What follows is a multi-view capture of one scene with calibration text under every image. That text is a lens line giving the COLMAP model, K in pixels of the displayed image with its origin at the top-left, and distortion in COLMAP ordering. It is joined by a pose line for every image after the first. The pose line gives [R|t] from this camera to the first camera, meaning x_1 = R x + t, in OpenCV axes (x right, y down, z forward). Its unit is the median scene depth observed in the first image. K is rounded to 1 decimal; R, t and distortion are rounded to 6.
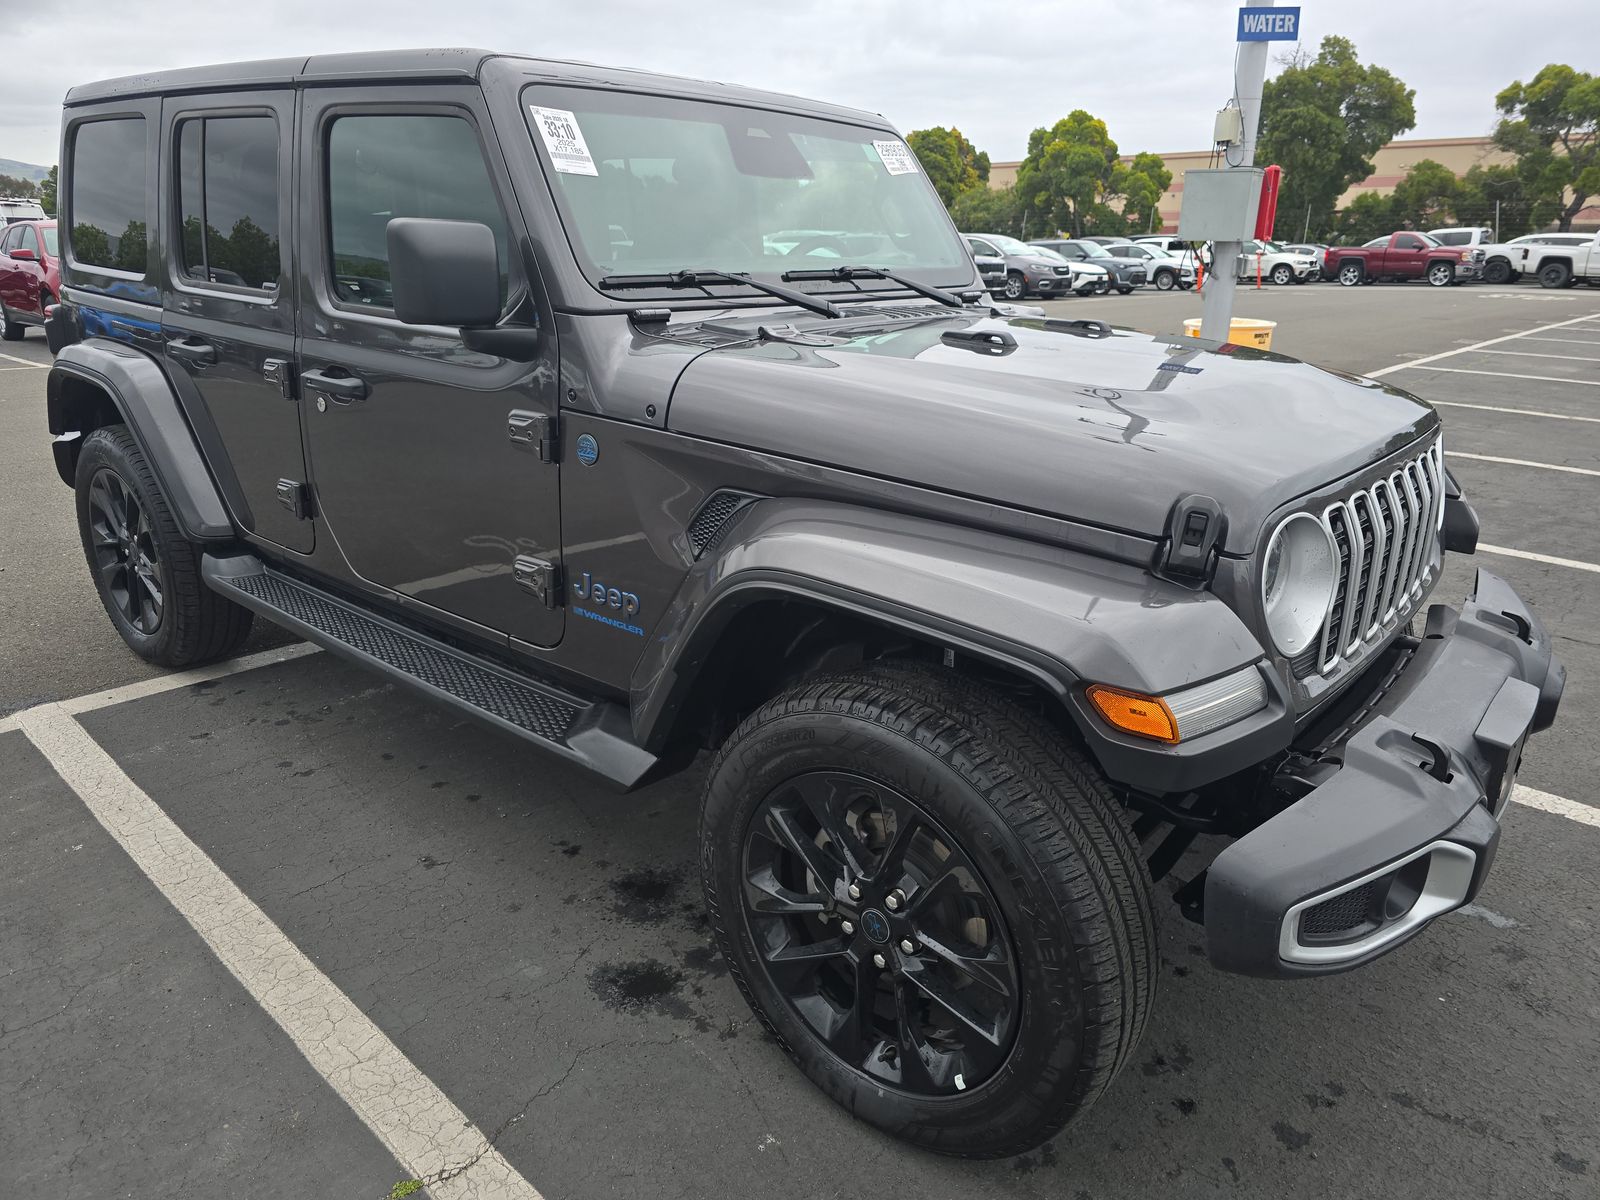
lens RADIAL K [[1079.1, 0, 805.7], [0, 1079.1, 599.8], [0, 0, 1]] dist [0.001129, -0.003377]
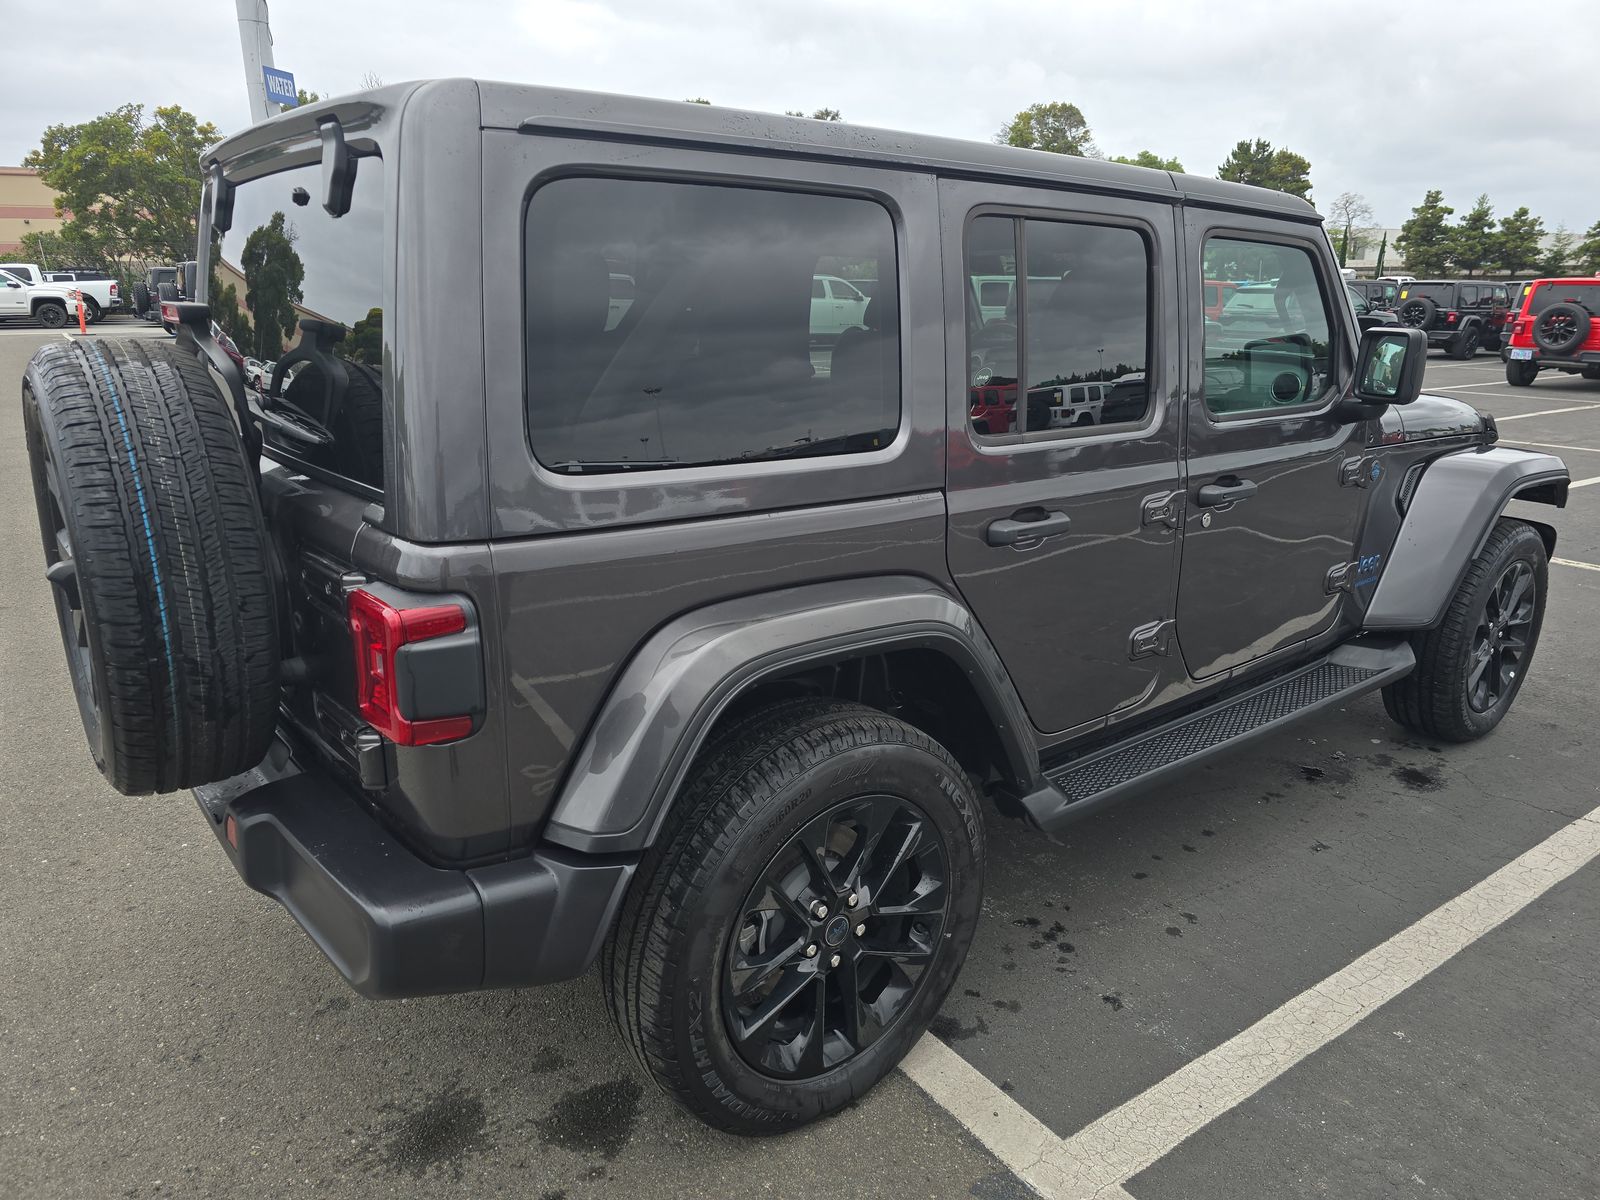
lens RADIAL K [[1079.1, 0, 805.7], [0, 1079.1, 599.8], [0, 0, 1]] dist [0.001129, -0.003377]
pose [[0.211721, -0.291413, 0.932873, -1.238574], [0.316072, 0.923634, 0.216793, -0.374198], [-0.924810, 0.248955, 0.287660, 0.907898]]
